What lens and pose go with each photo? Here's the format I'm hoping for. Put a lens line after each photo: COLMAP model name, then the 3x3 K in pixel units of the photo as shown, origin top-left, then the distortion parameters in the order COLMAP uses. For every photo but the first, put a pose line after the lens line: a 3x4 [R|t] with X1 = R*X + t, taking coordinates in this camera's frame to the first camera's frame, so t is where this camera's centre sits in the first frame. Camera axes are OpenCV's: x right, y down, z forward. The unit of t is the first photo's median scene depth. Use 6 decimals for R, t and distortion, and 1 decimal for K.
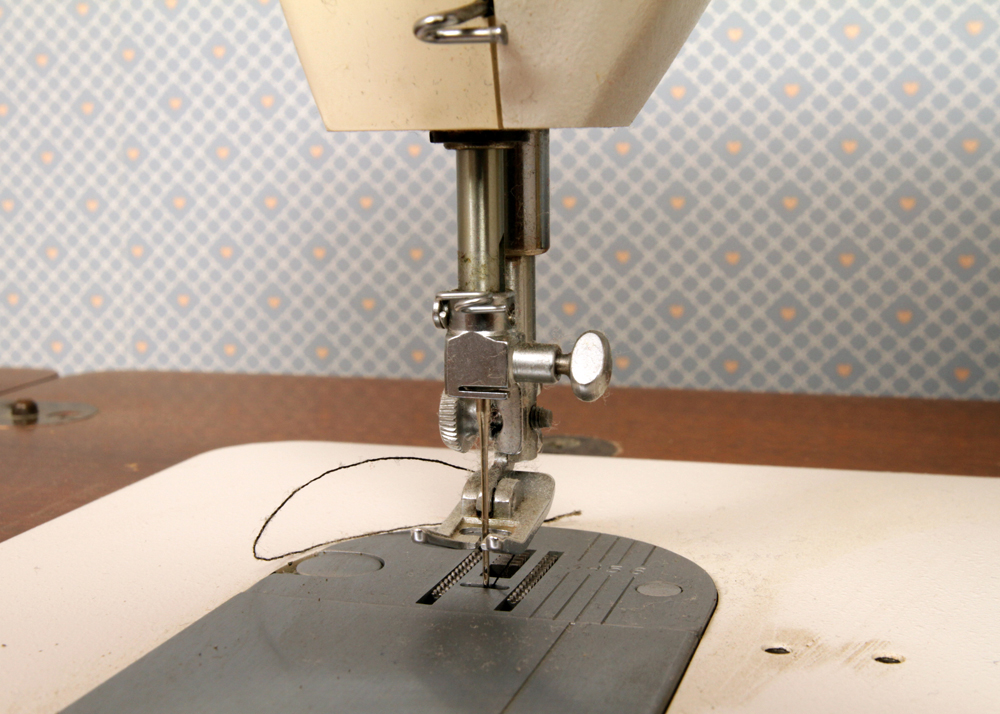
lens RADIAL K [[1490.8, 0, 500.0], [0, 1490.8, 357.0], [0, 0, 1]] dist [-0.017407, -0.087384]
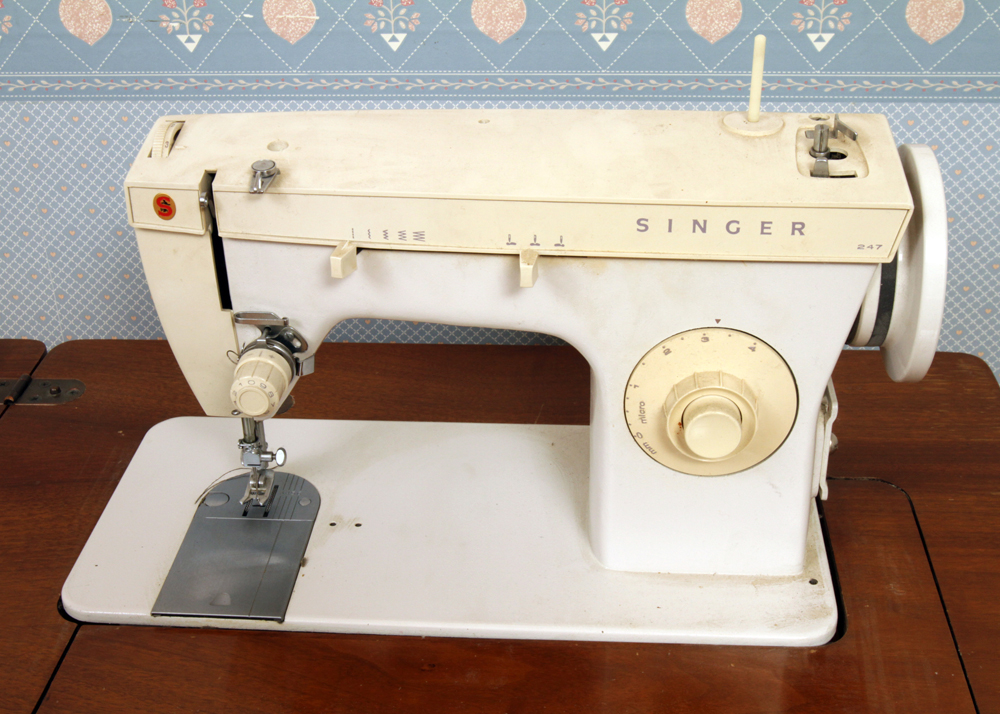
lens RADIAL K [[1386.7, 0, 500.0], [0, 1386.7, 357.0], [0, 0, 1]] dist [-0.018725, -0.033396]
pose [[0.977197, -0.112807, 0.179892, -0.001186], [0.042920, 0.934653, 0.352960, -0.595067], [-0.207953, -0.337191, 0.918182, -0.938351]]
